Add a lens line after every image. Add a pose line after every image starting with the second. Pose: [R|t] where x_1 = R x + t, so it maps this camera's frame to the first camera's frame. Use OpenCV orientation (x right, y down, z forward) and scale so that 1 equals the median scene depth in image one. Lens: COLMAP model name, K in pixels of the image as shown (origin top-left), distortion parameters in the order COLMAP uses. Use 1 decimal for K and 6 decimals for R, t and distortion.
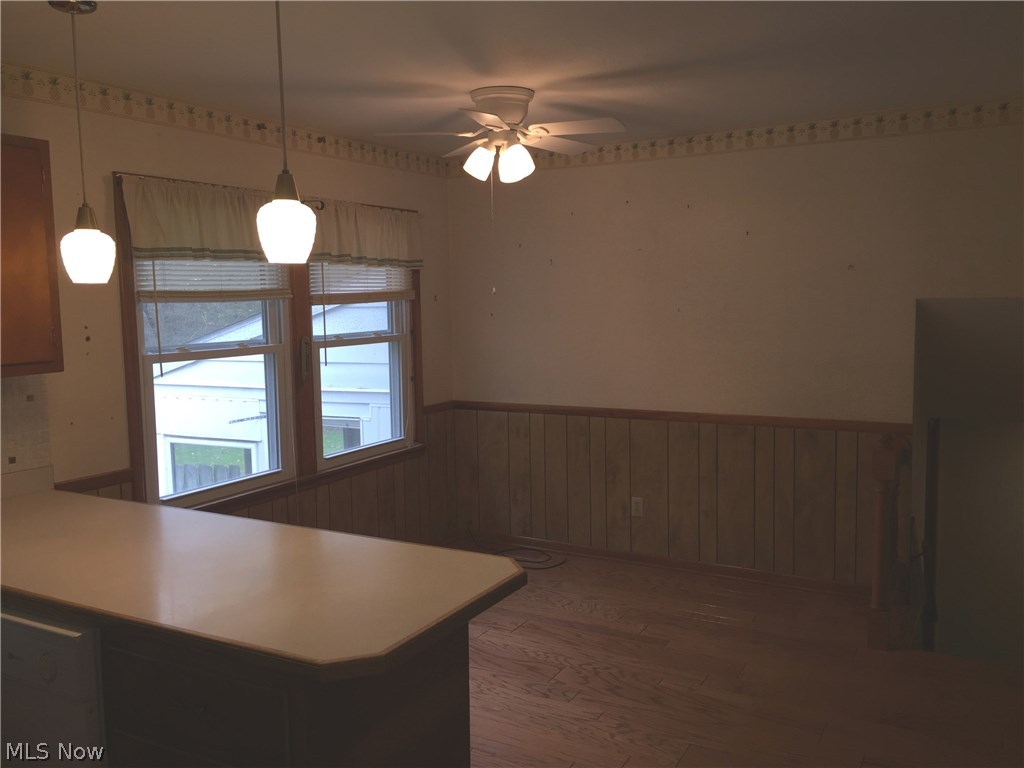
lens RADIAL K [[881.5, 0, 518.7], [0, 881.5, 383.7], [0, 0, 1]] dist [0.055044, -0.078027]
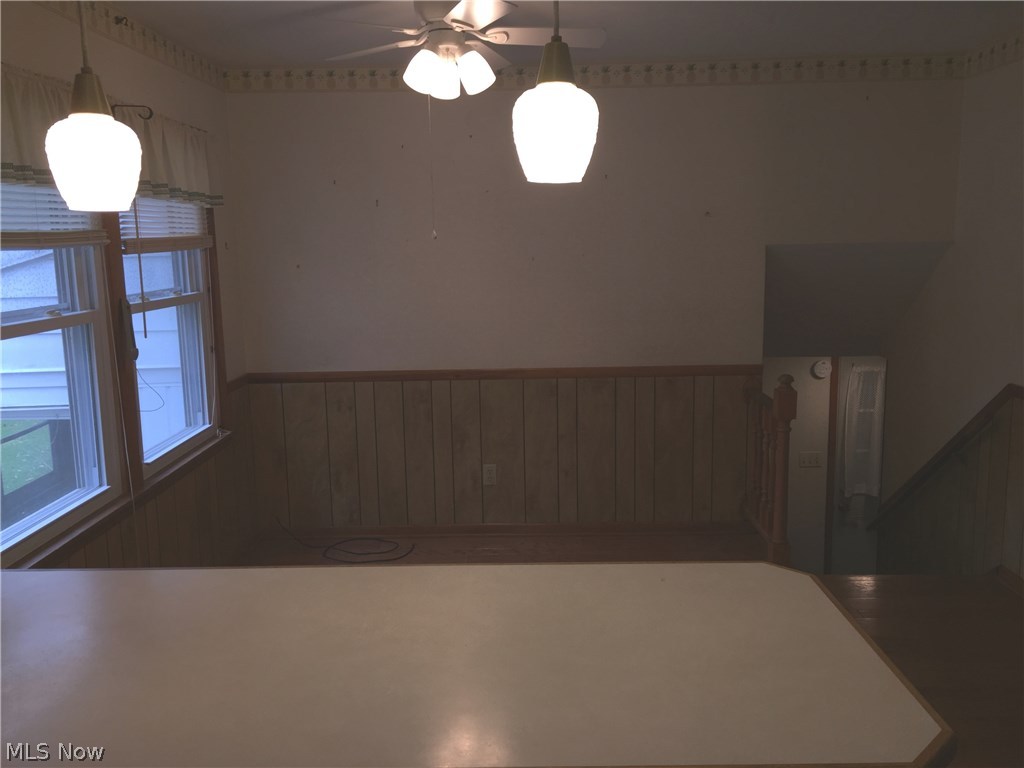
lens RADIAL K [[881.5, 0, 513.0], [0, 881.5, 386.6], [0, 0, 1]] dist [0.055044, -0.078027]
pose [[0.874117, -0.077443, 0.479501, -0.288673], [0.051429, 0.996415, 0.067174, -0.012781], [-0.482984, -0.034058, 0.874967, 0.195646]]
